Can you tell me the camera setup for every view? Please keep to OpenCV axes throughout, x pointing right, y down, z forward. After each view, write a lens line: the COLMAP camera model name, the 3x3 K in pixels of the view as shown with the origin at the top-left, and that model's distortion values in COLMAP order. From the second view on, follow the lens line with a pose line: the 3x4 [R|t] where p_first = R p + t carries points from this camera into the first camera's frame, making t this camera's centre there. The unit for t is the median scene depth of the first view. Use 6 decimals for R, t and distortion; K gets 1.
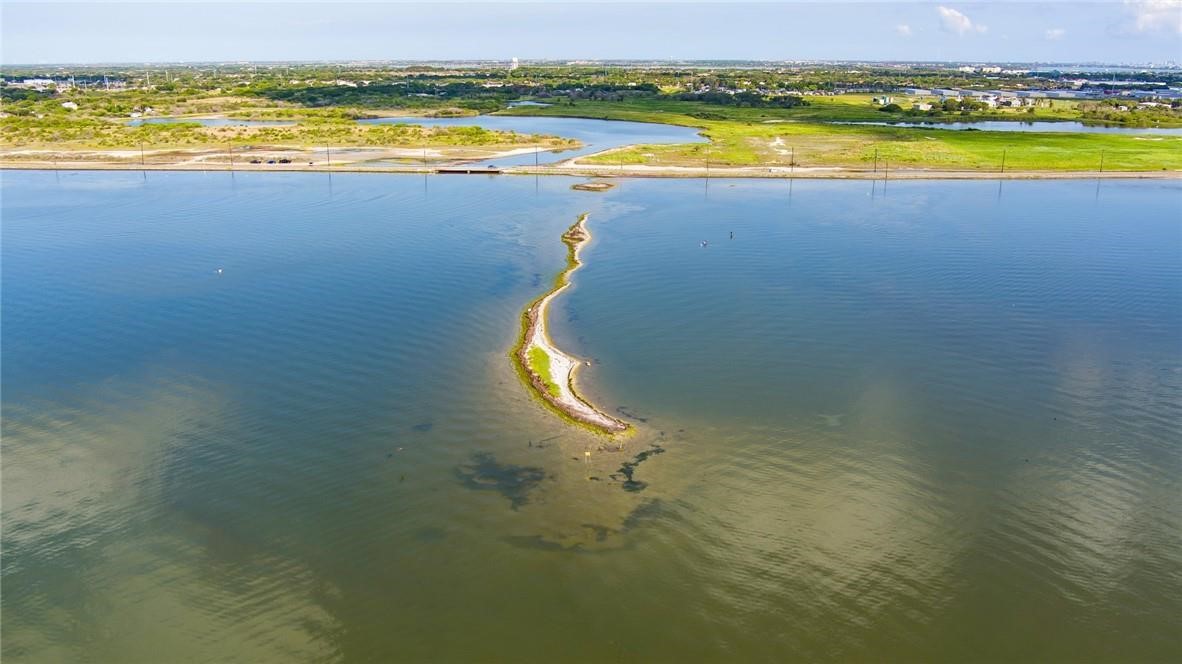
lens RADIAL K [[955.2, 0, 591.0], [0, 955.2, 332.0], [0, 0, 1]] dist [-0.049802, 0.011349]
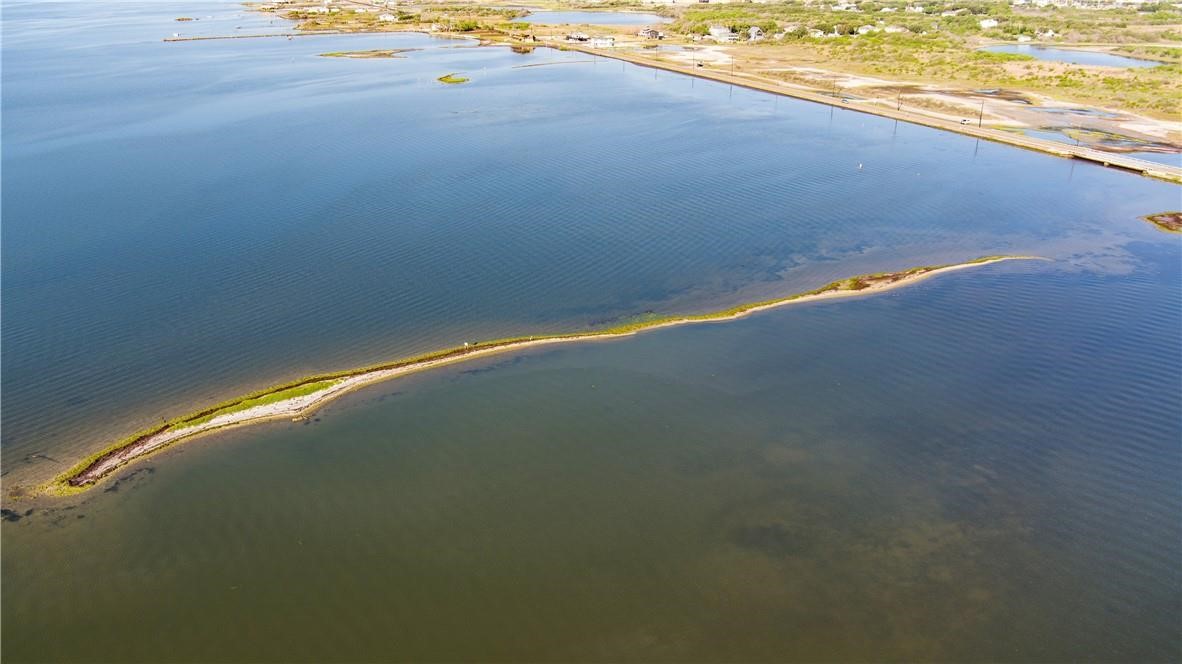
lens RADIAL K [[955.2, 0, 591.0], [0, 955.2, 332.0], [0, 0, 1]] dist [-0.049802, 0.011349]
pose [[0.501146, 0.316719, -0.805321, 0.230348], [-0.241522, 0.944828, 0.221287, -0.085053], [0.830975, 0.083606, 0.549991, 0.216423]]
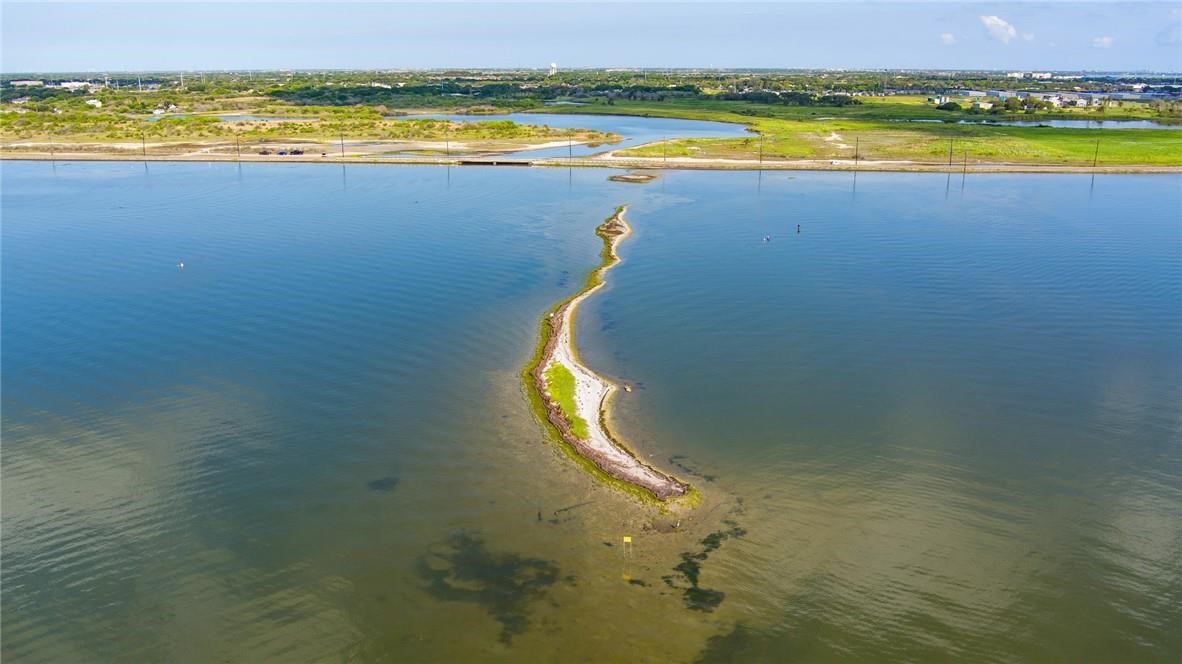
lens RADIAL K [[955.2, 0, 591.0], [0, 955.2, 332.0], [0, 0, 1]] dist [-0.049802, 0.011349]
pose [[0.999219, 0.009925, -0.038235, -0.001036], [-0.010266, 0.999909, -0.008714, -0.001025], [0.038145, 0.009100, 0.999231, 0.079413]]
